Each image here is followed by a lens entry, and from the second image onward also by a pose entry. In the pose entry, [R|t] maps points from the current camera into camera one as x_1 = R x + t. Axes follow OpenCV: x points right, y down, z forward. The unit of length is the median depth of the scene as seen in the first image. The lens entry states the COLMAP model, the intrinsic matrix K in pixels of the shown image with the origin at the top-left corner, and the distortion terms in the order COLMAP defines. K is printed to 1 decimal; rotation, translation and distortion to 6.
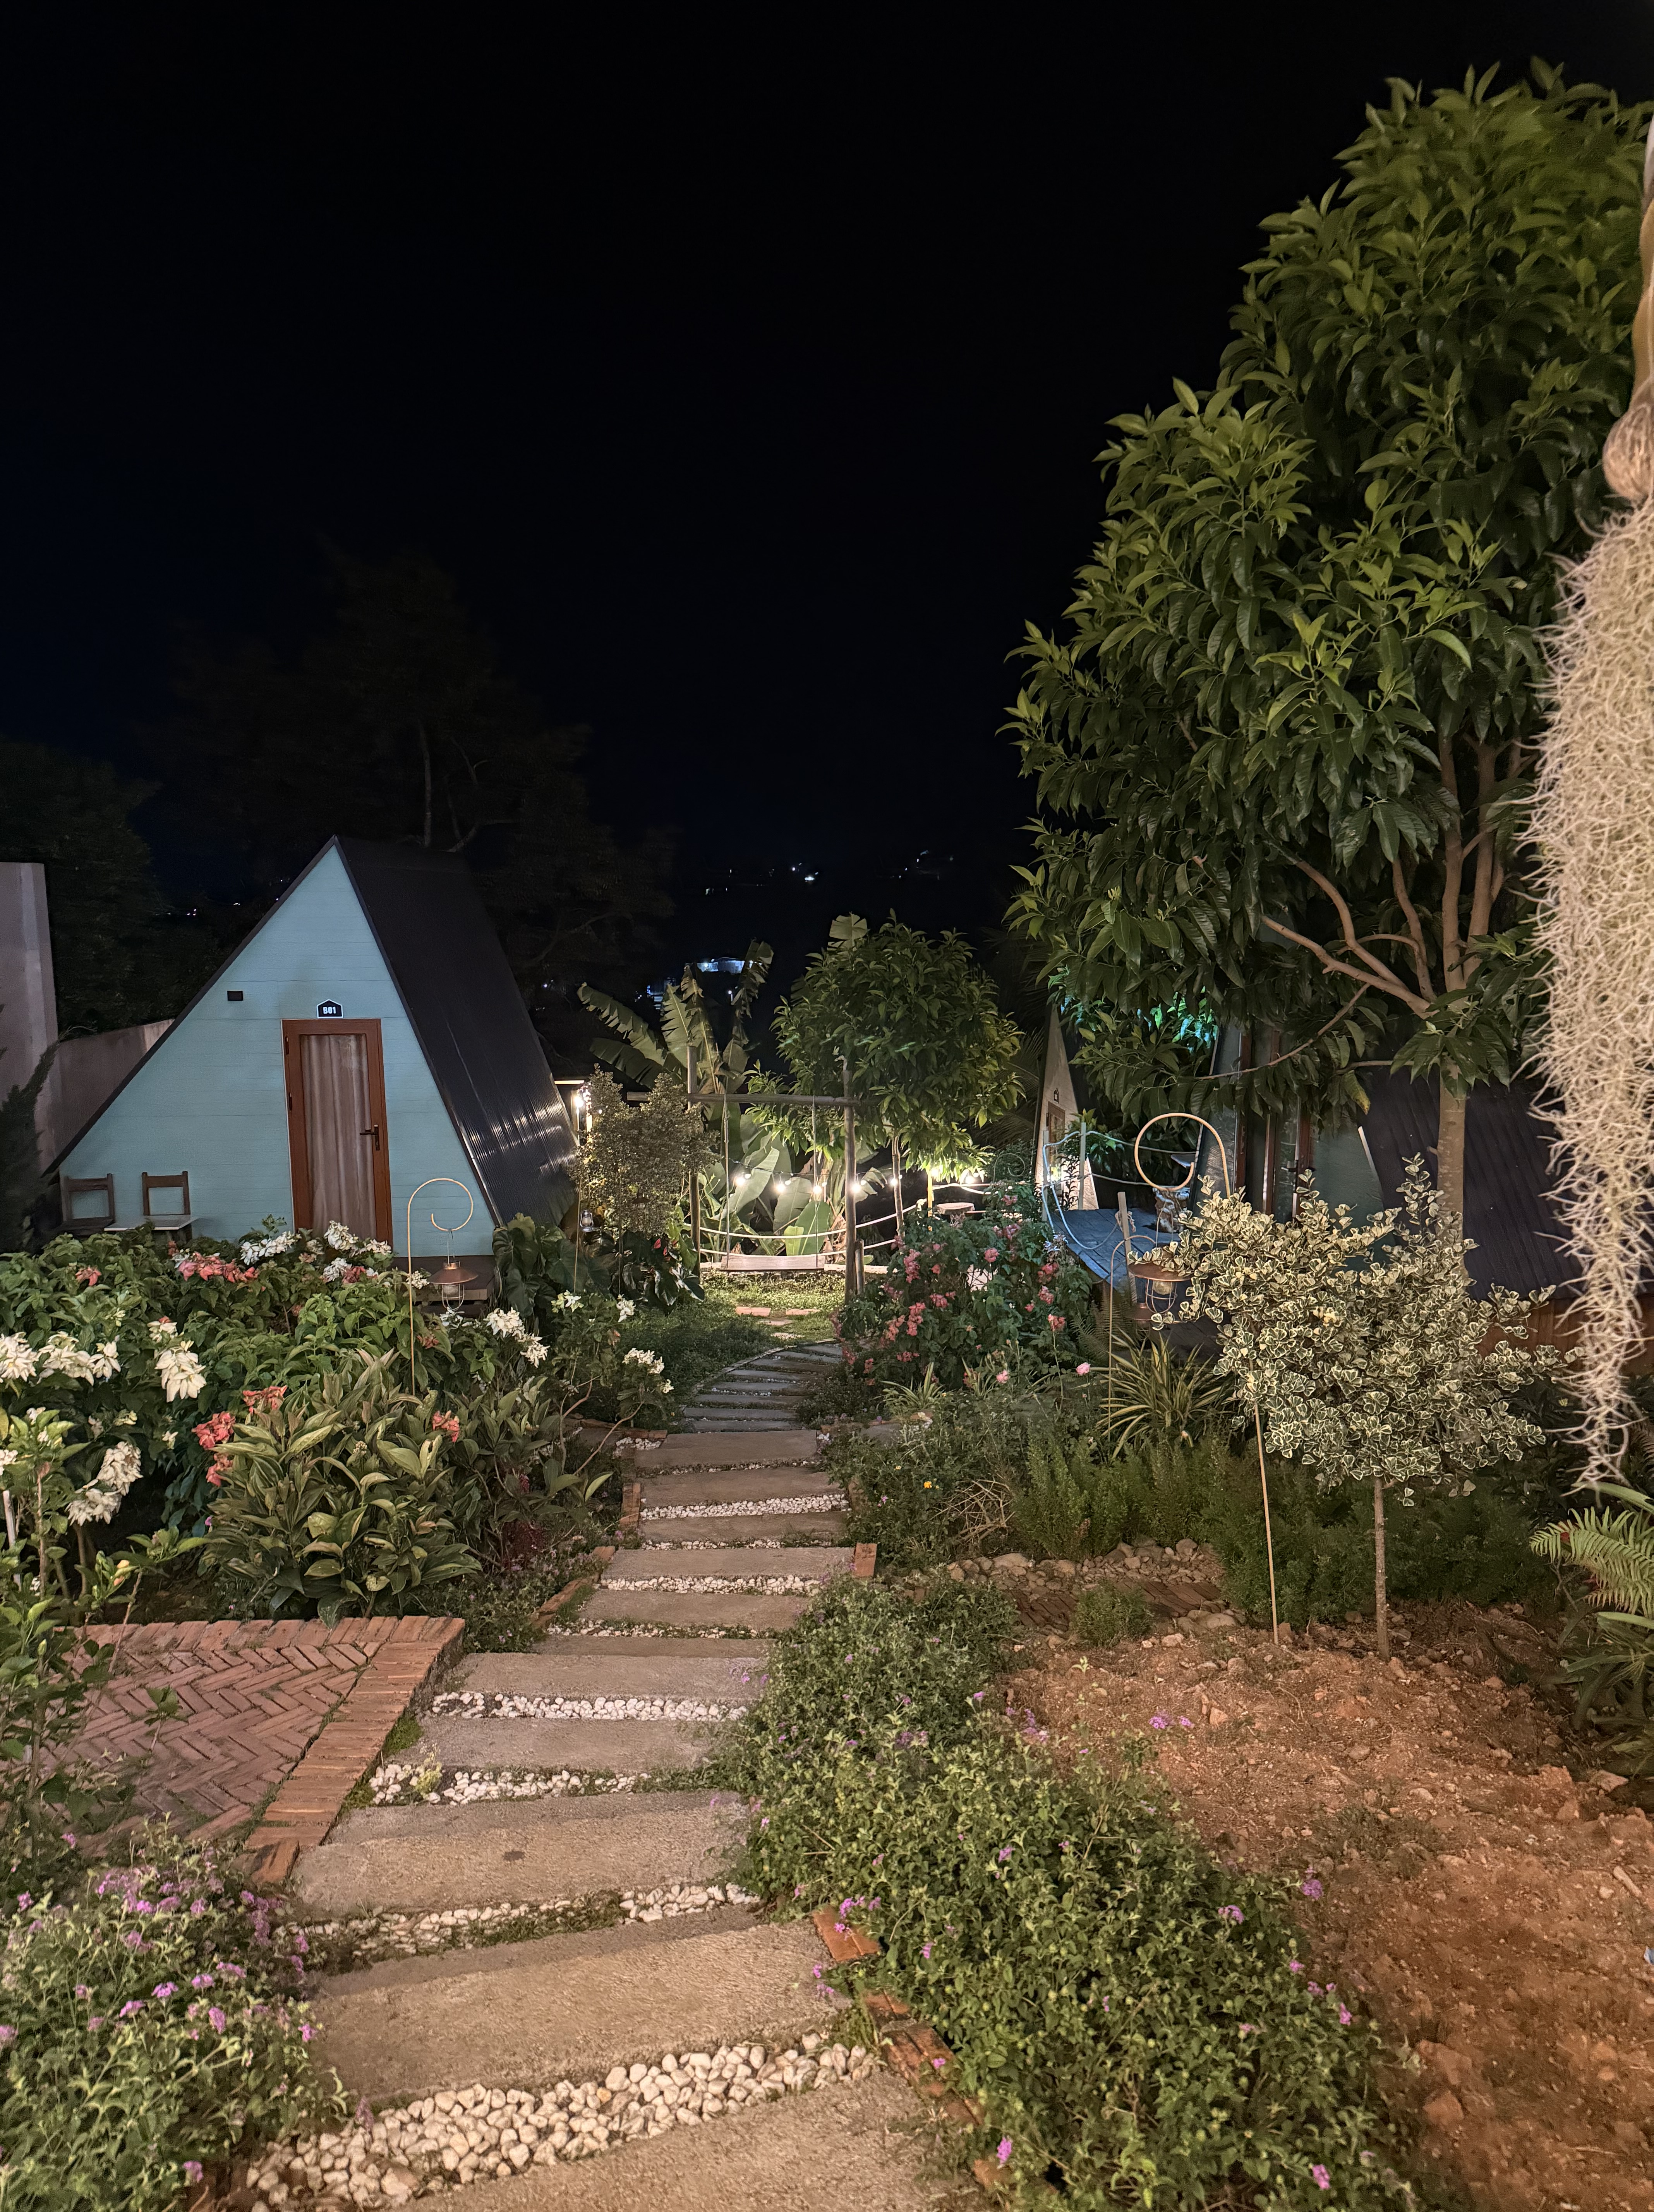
lens RADIAL K [[1521.9, 0, 827.0], [0, 1521.9, 1106.0], [0, 0, 1]] dist [0.003028, -0.000011]
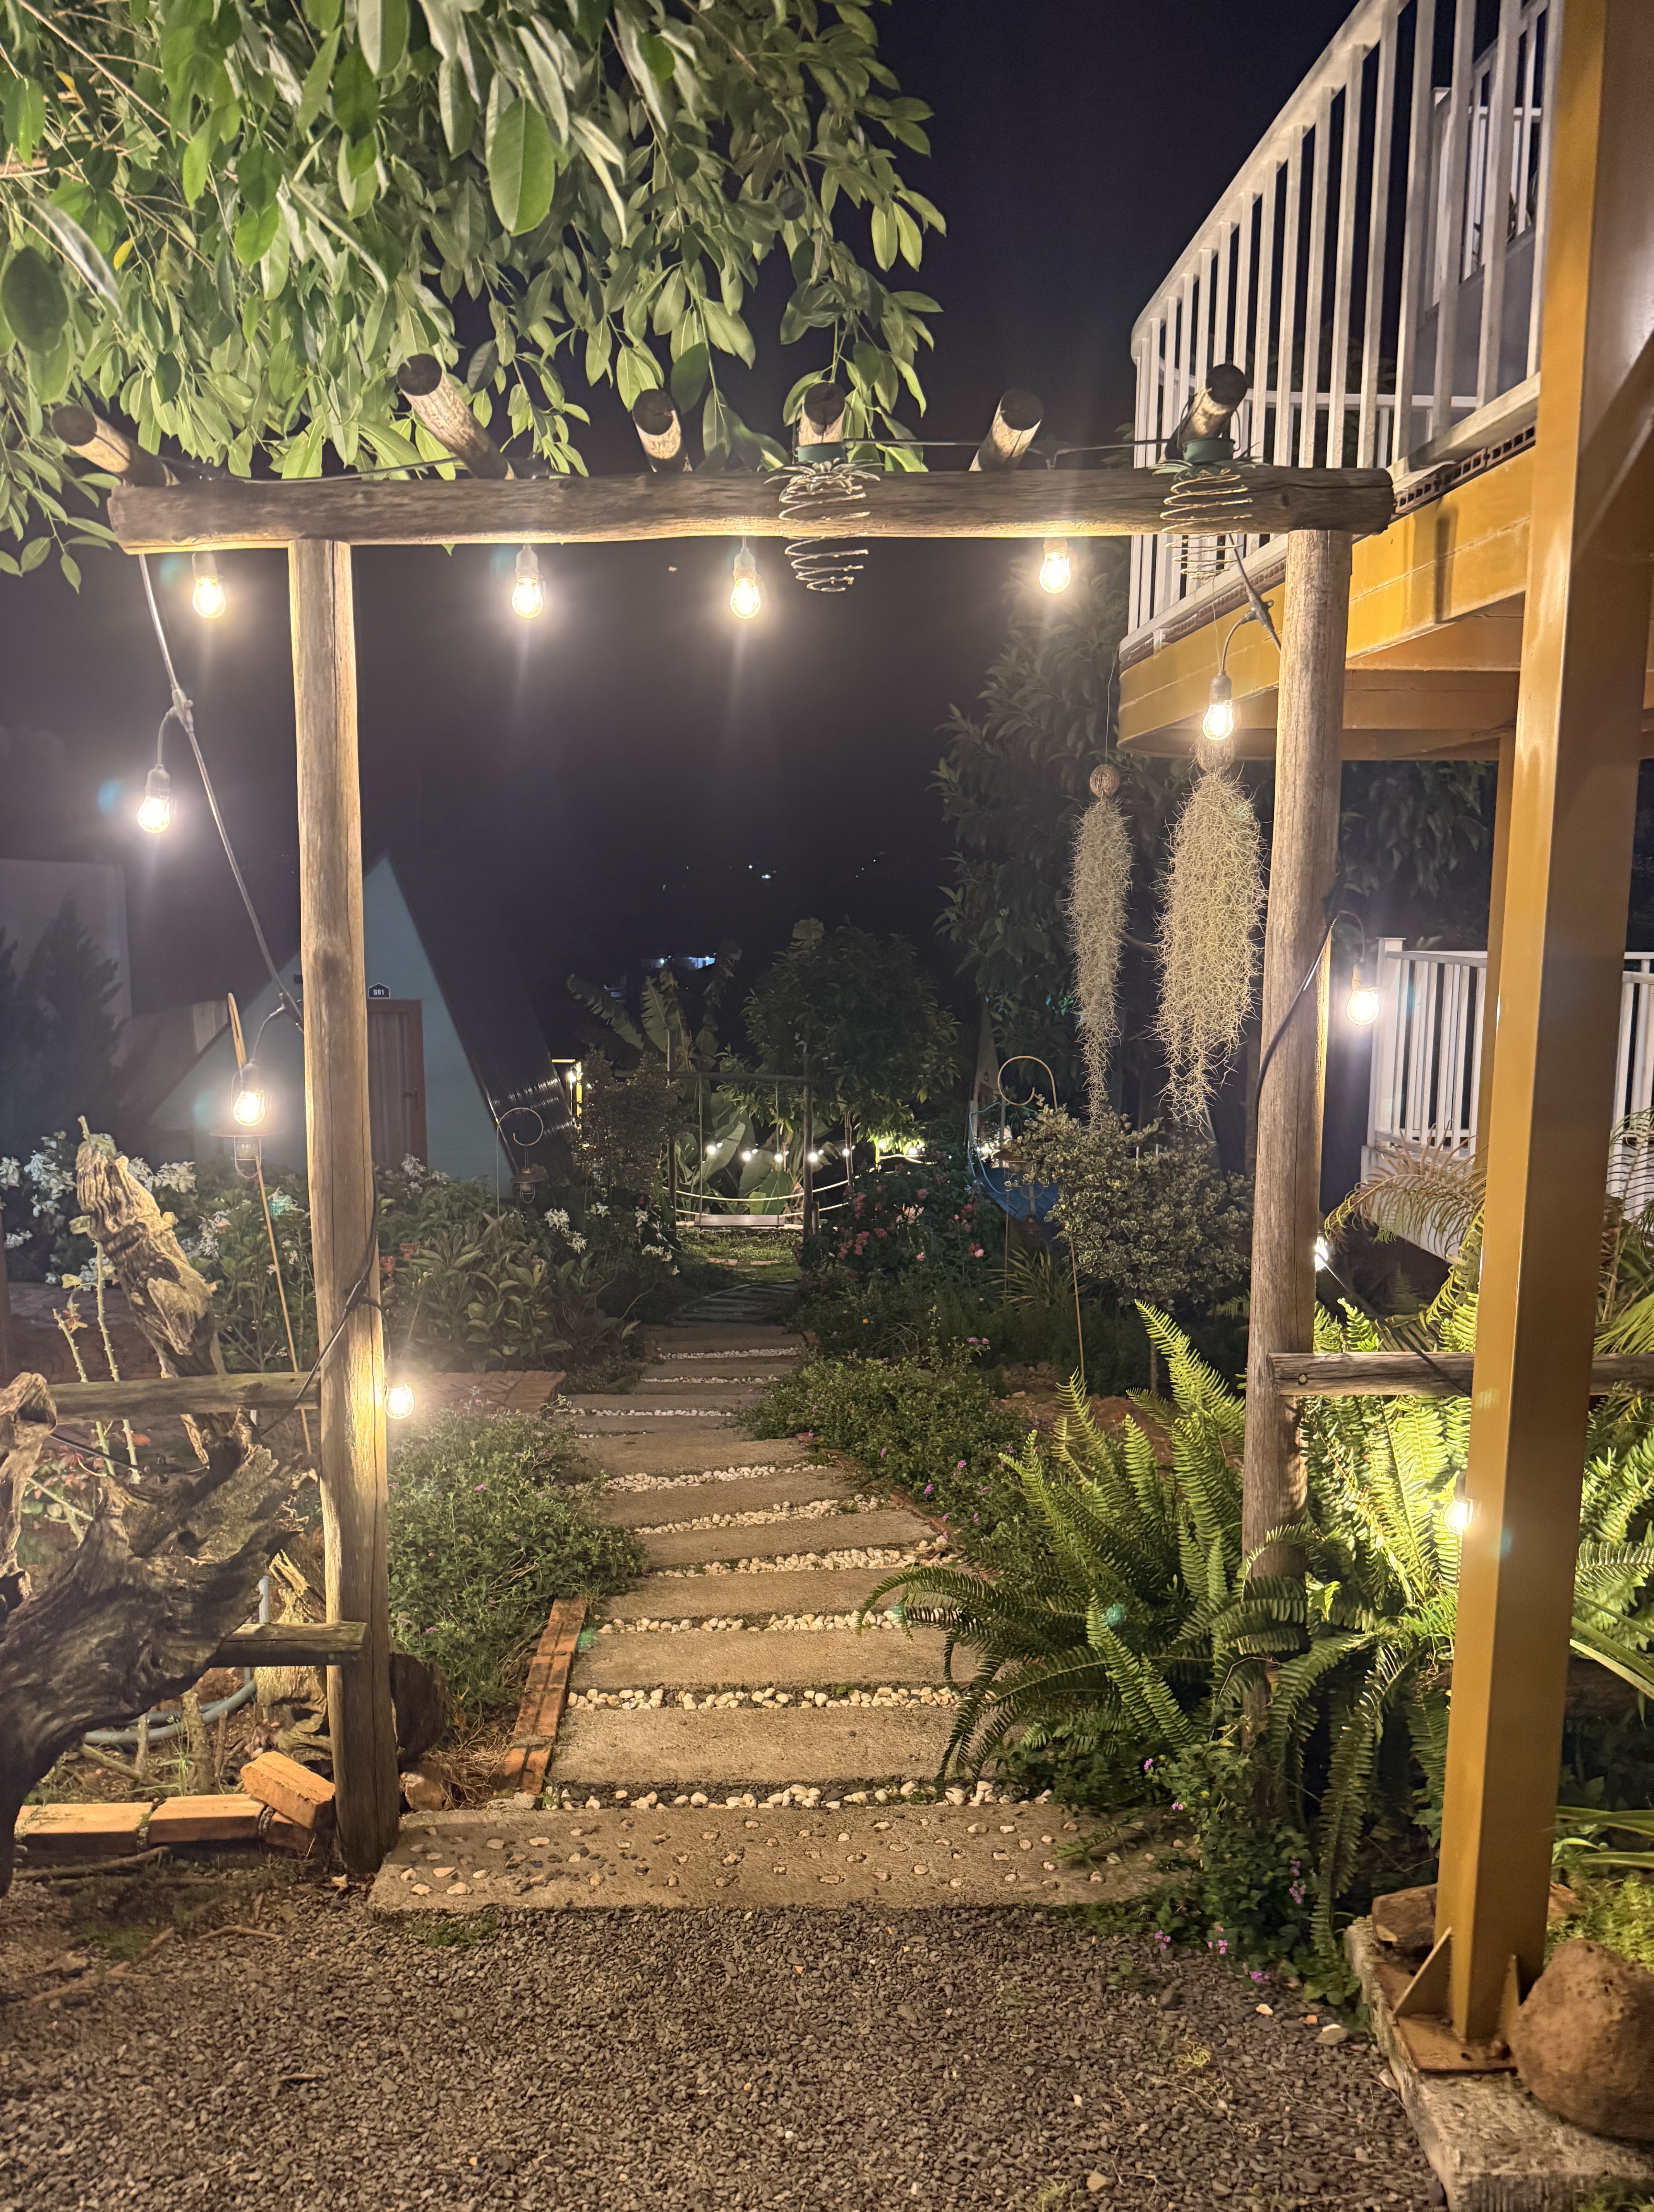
lens RADIAL K [[1521.9, 0, 827.0], [0, 1521.9, 1106.0], [0, 0, 1]] dist [0.003028, -0.000011]
pose [[0.999465, 0.012757, 0.030109, -0.005536], [-0.012780, 0.999918, 0.000551, 0.015750], [-0.030099, -0.000935, 0.999546, -0.154052]]
